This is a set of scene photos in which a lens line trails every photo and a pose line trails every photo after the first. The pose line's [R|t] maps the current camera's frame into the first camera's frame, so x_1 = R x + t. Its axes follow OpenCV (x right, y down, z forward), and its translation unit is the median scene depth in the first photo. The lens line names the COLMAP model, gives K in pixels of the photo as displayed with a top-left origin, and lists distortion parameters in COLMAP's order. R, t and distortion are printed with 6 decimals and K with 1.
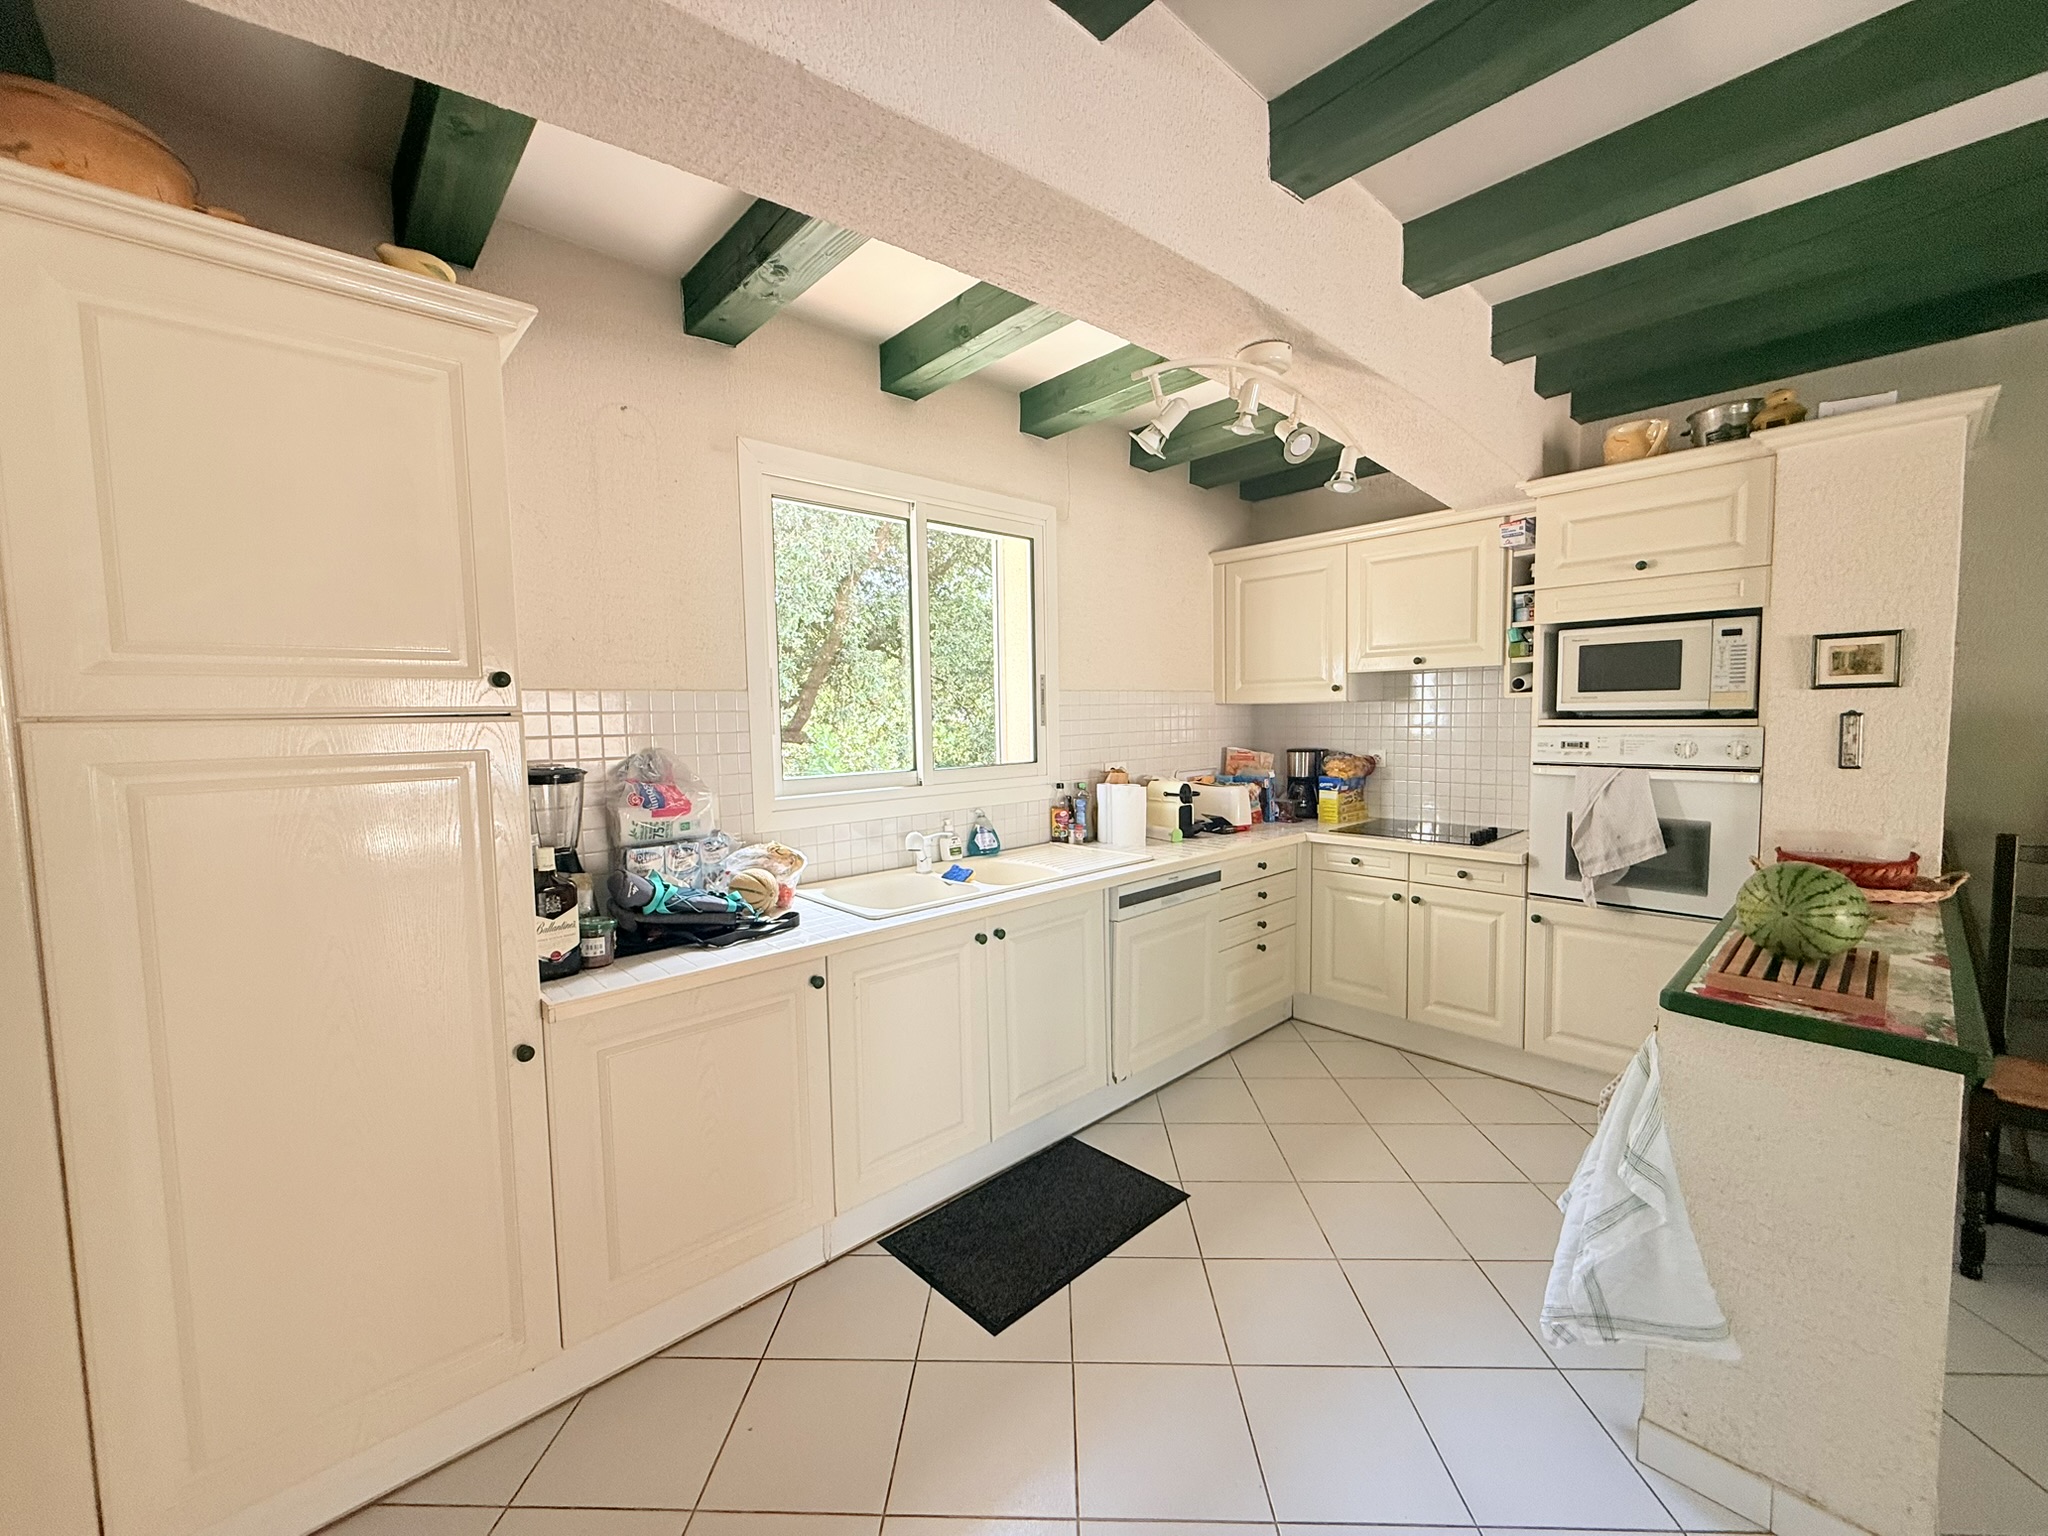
lens RADIAL K [[811.0, 0, 1027.0], [0, 811.0, 768.1], [0, 0, 1]] dist [-0.004474, 0.001094]
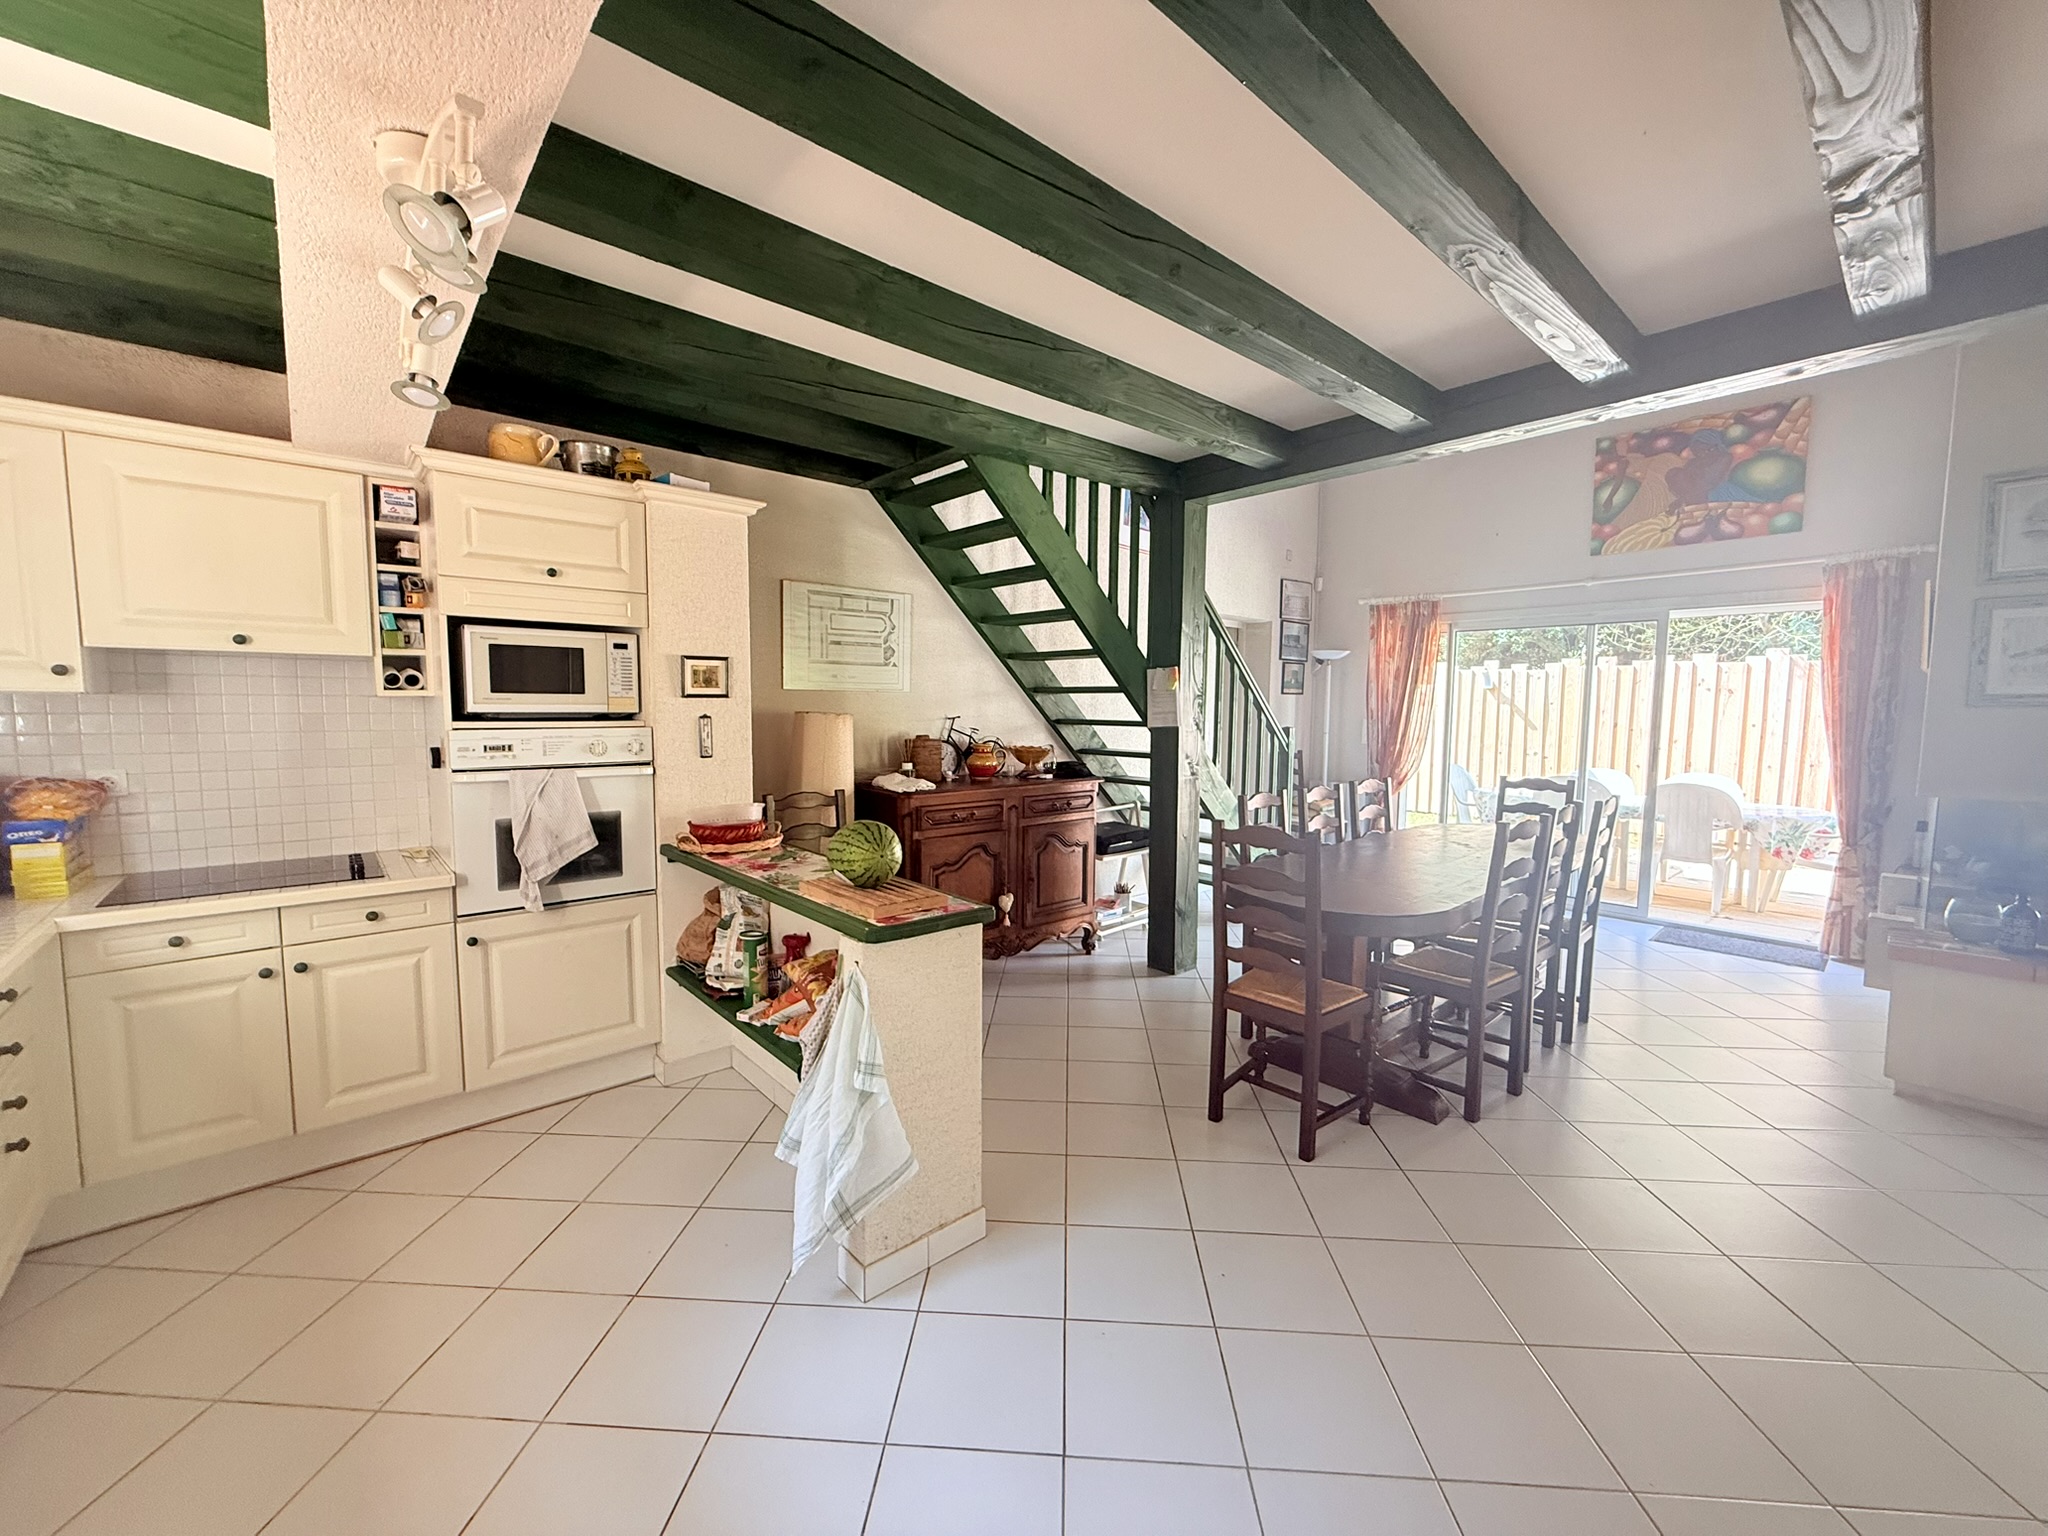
lens RADIAL K [[811.0, 0, 1016.4], [0, 811.0, 767.3], [0, 0, 1]] dist [-0.004474, 0.001094]
pose [[0.031881, -0.058939, 0.997752, -0.263779], [0.061237, 0.996500, 0.056909, -0.024572], [-0.997614, 0.059285, 0.035379, 0.380558]]
